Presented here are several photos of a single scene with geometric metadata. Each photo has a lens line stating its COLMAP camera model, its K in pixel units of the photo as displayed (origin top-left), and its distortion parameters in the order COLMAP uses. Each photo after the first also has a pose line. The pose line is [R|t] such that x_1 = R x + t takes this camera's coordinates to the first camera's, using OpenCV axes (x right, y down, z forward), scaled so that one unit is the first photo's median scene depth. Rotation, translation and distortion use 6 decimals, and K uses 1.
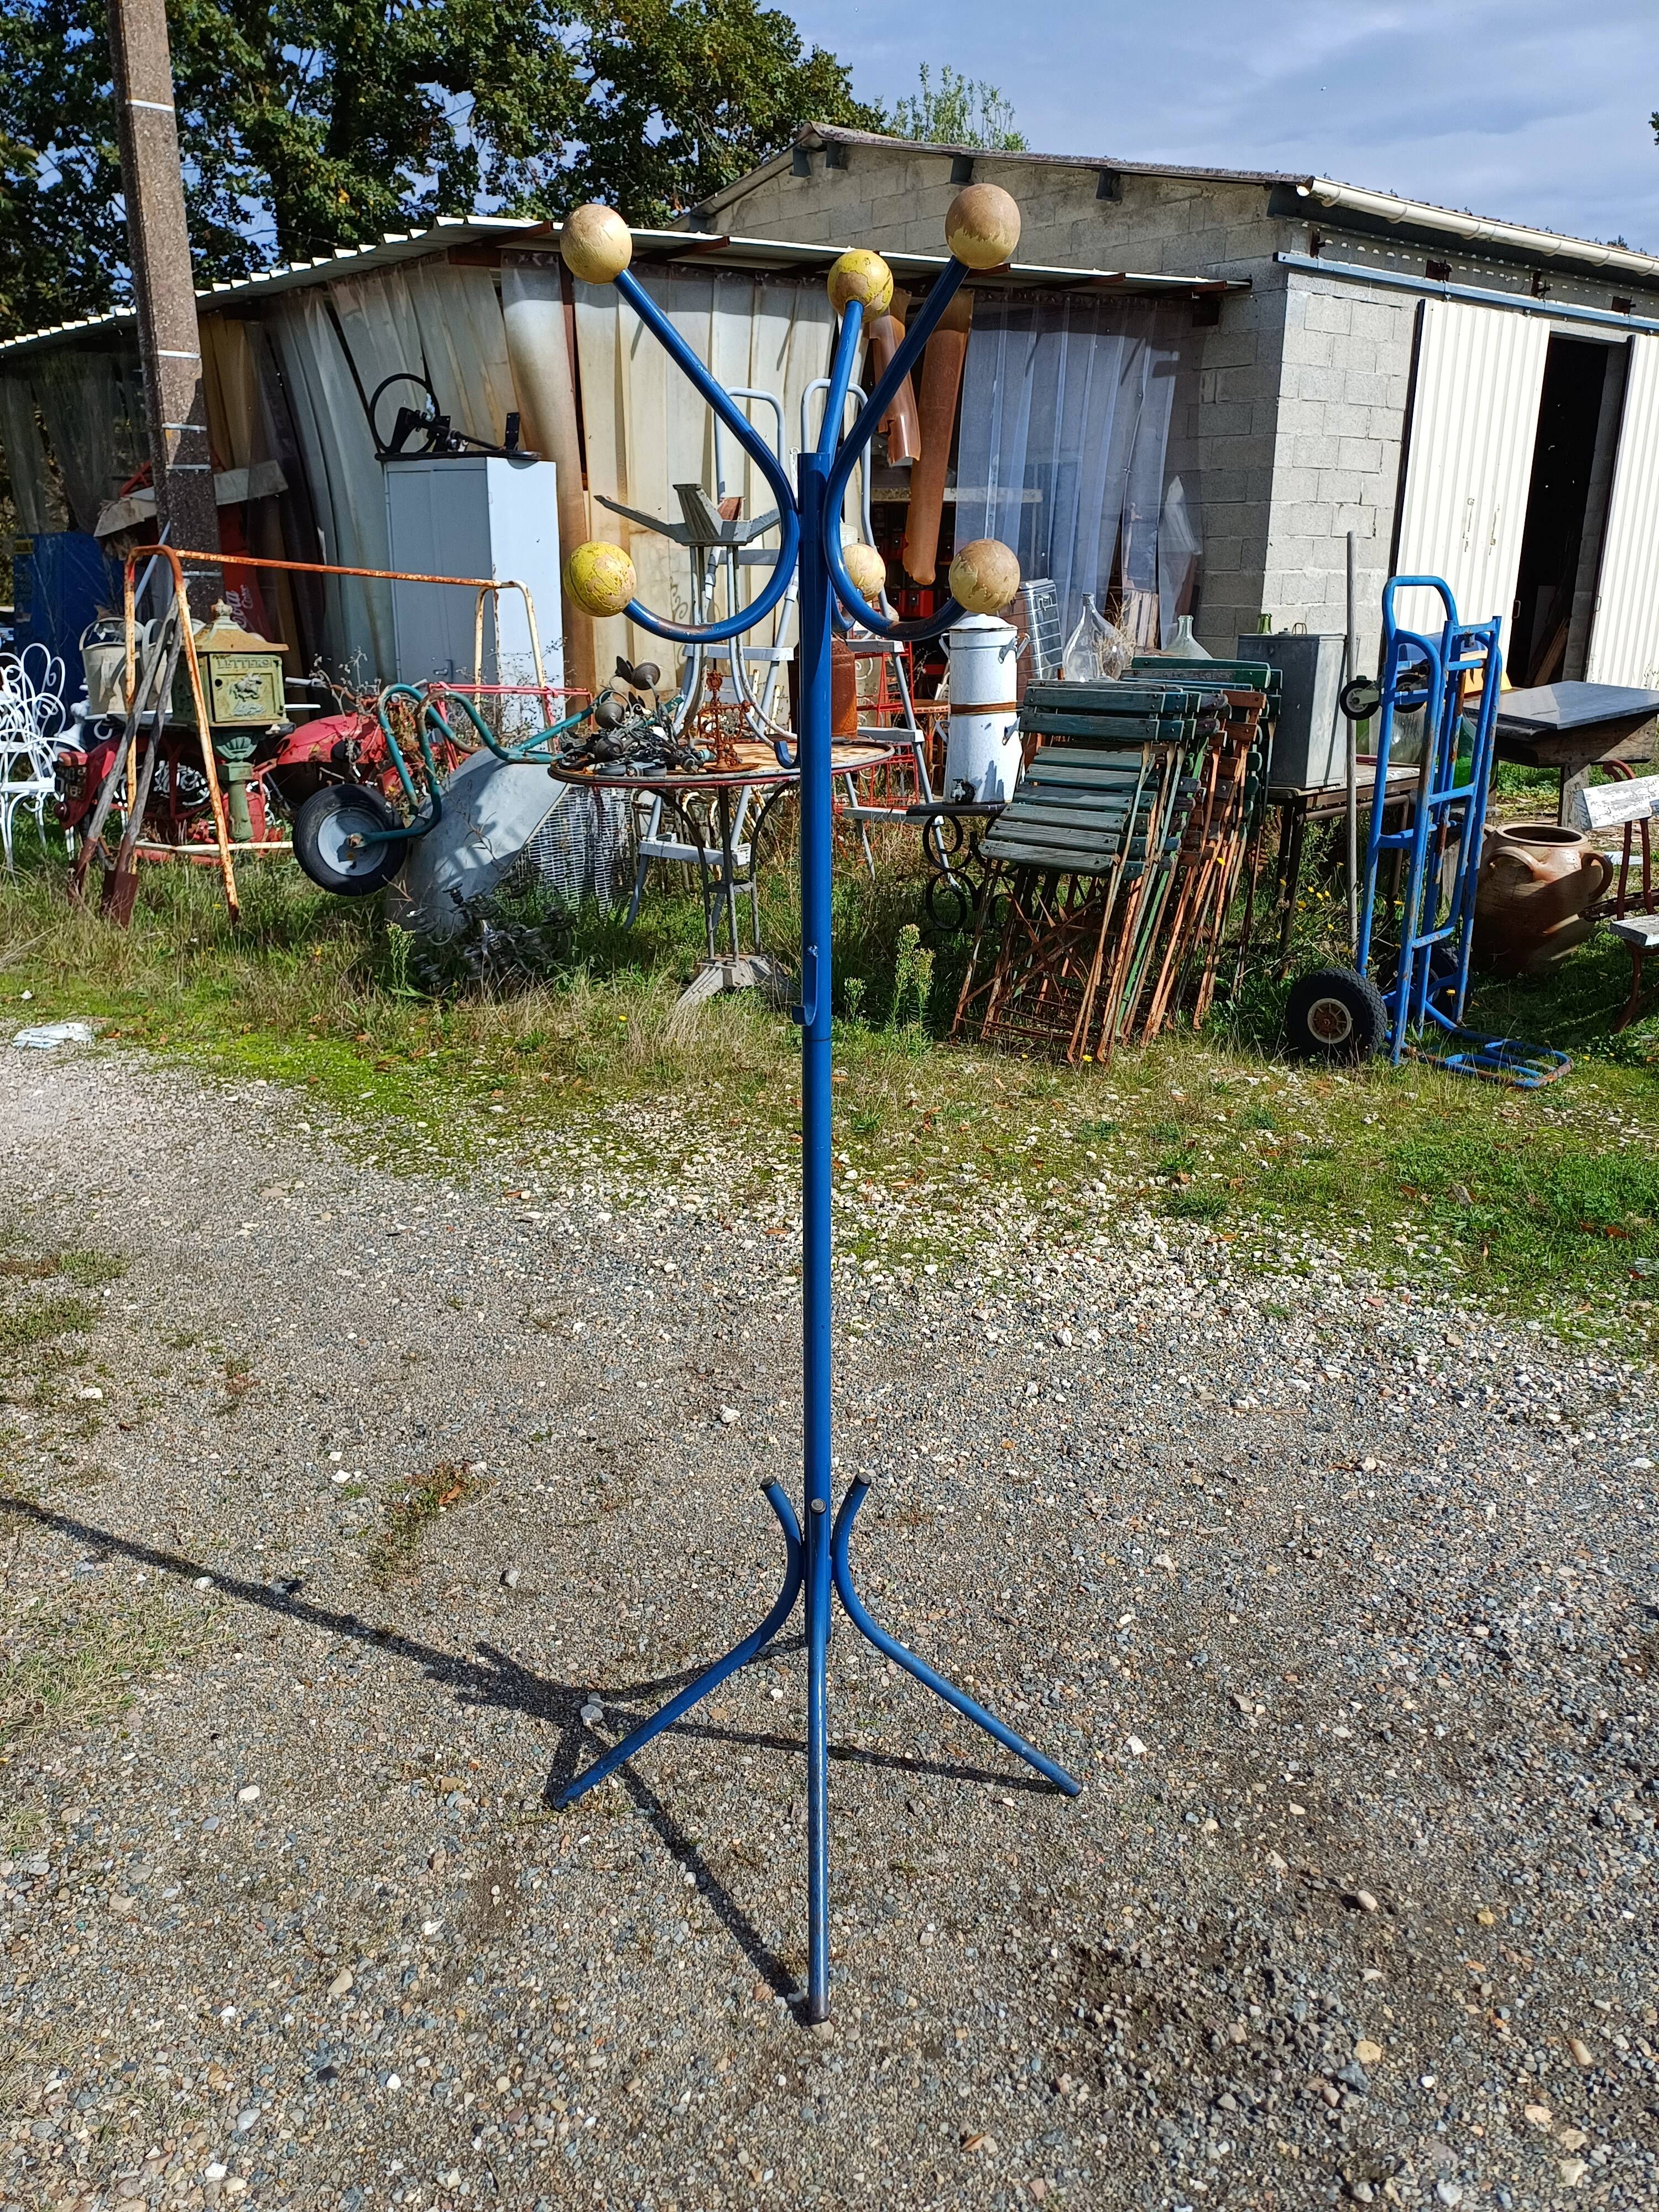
lens RADIAL K [[1608.6, 0, 868.0], [0, 1608.6, 1144.2], [0, 0, 1]] dist [0.097331, -0.088688]
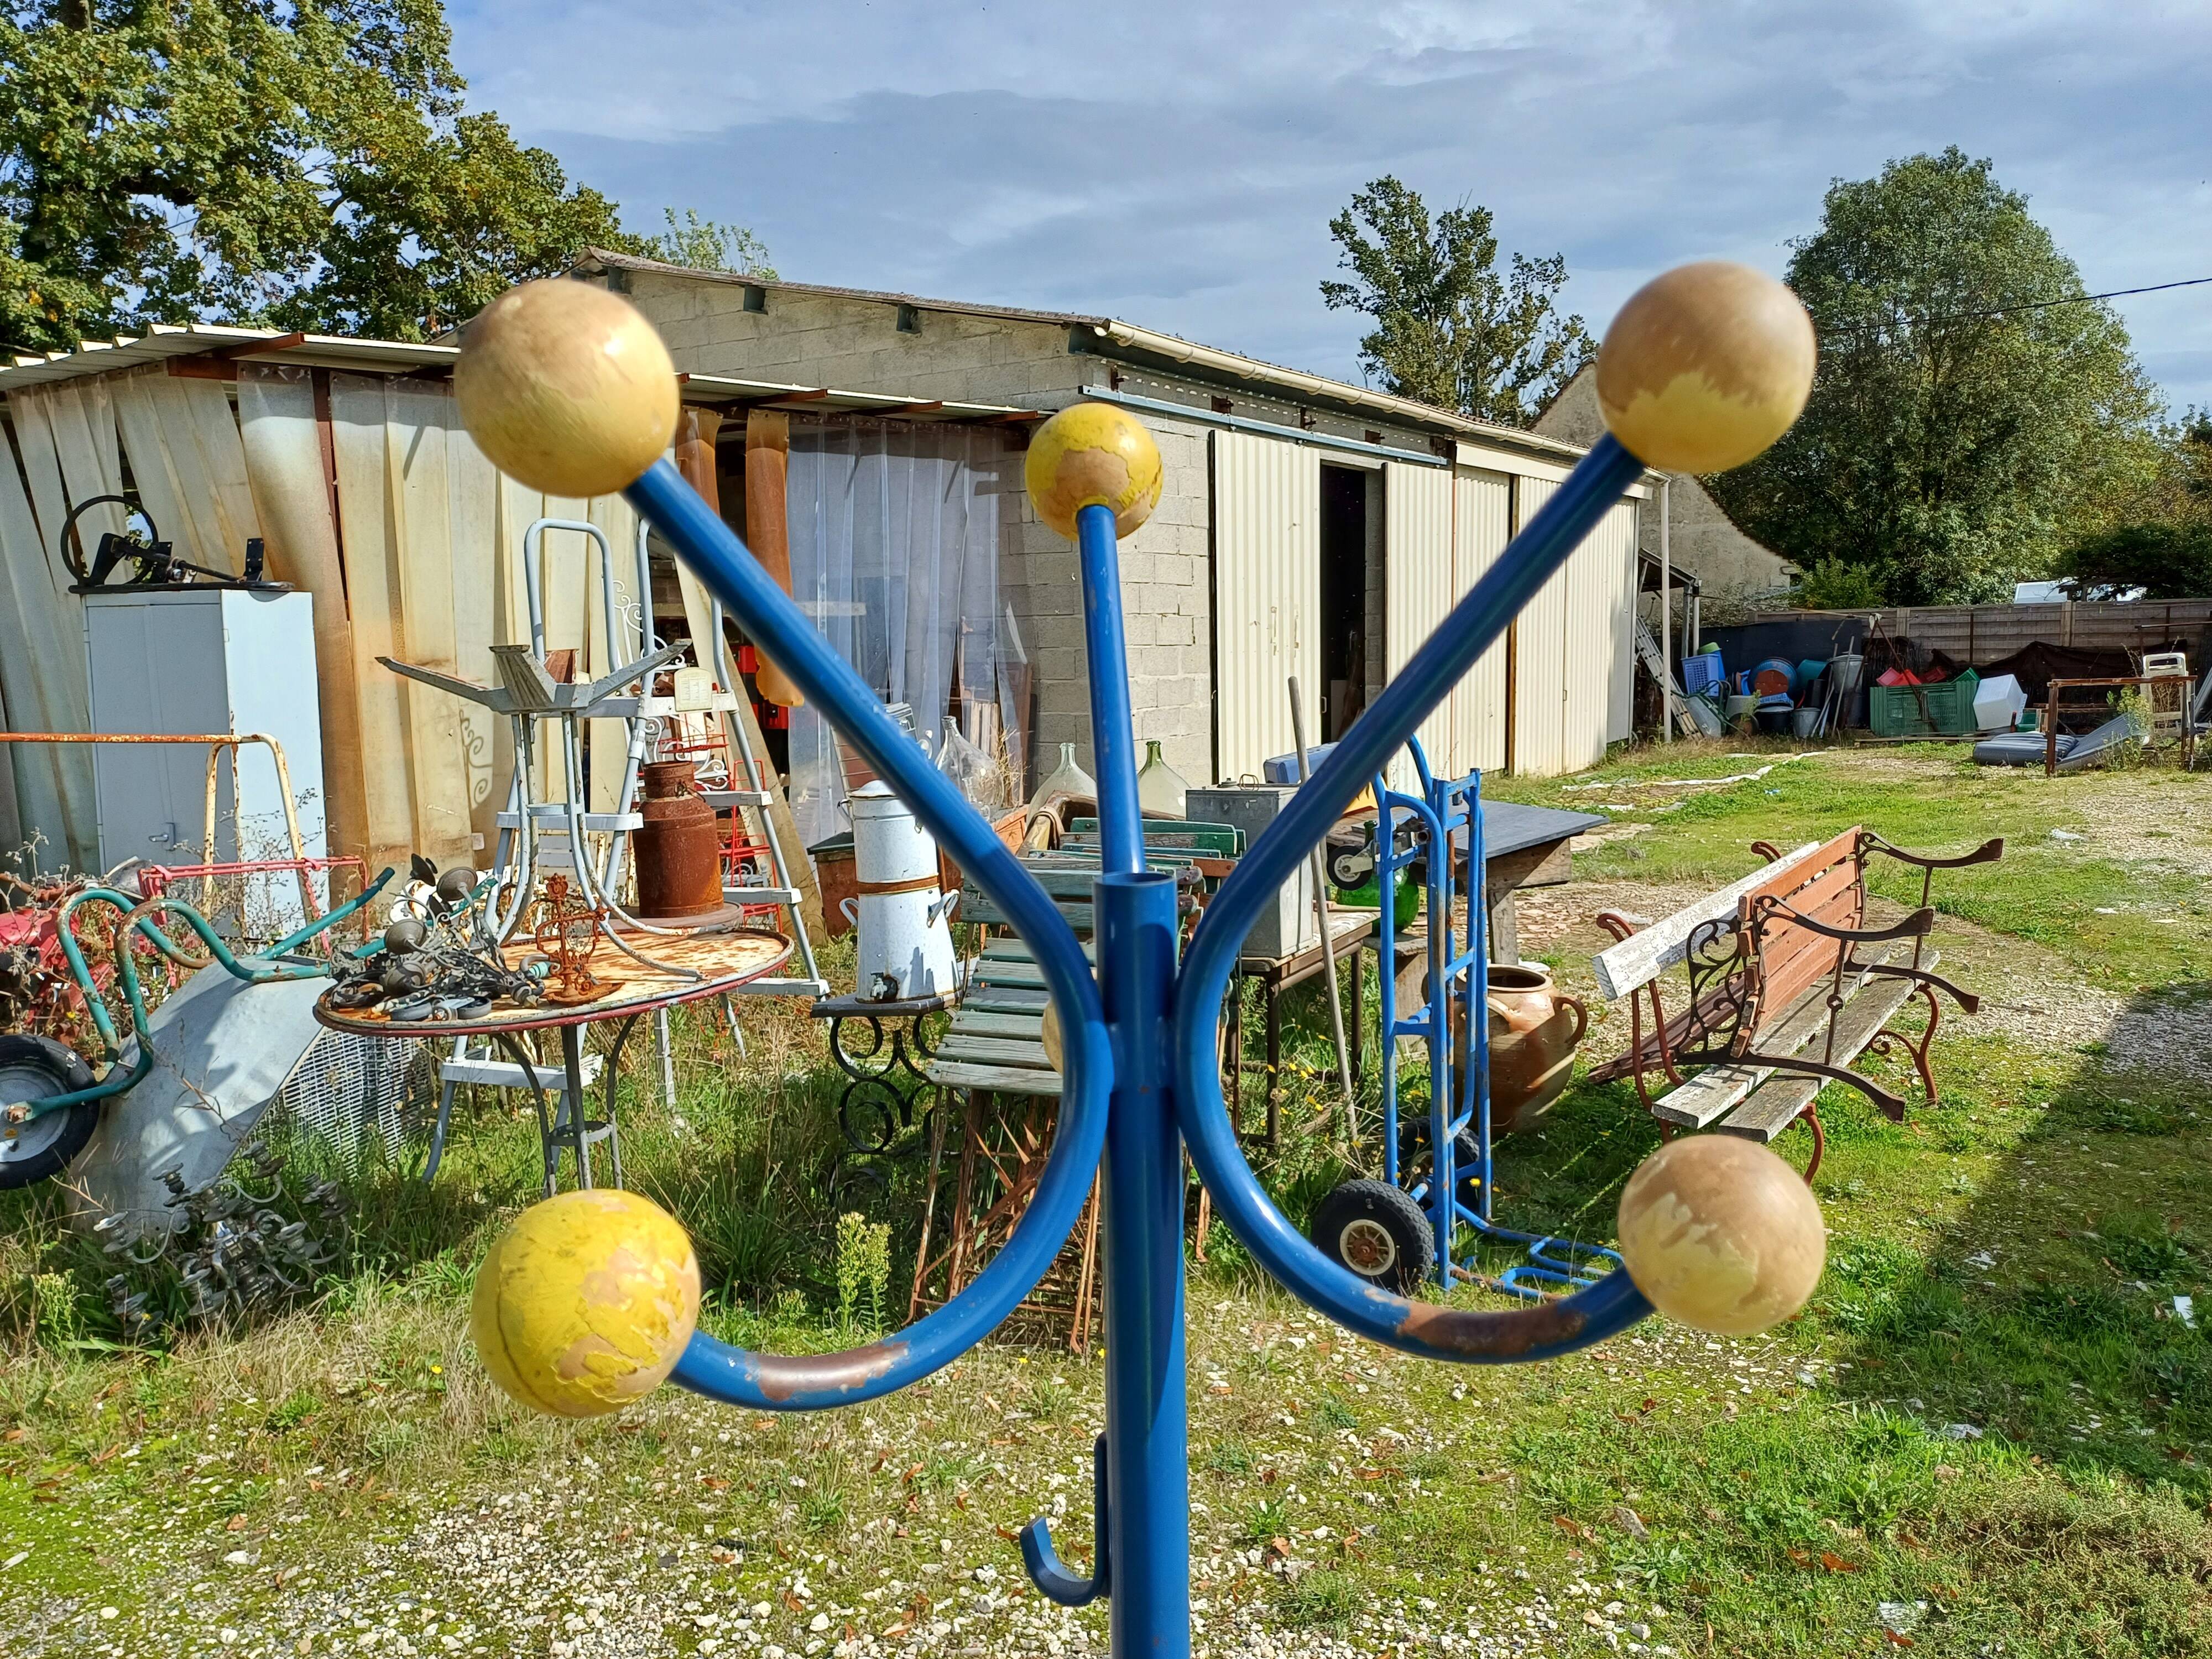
lens RADIAL K [[1679.8, 0, 1112.8], [0, 1679.8, 911.7], [0, 0, 1]] dist [0.081883, -0.090783]
pose [[0.966202, -0.059460, 0.250834, -0.031986], [0.106305, 0.978351, -0.177564, -0.080310], [-0.234845, 0.198228, 0.951606, 0.145790]]
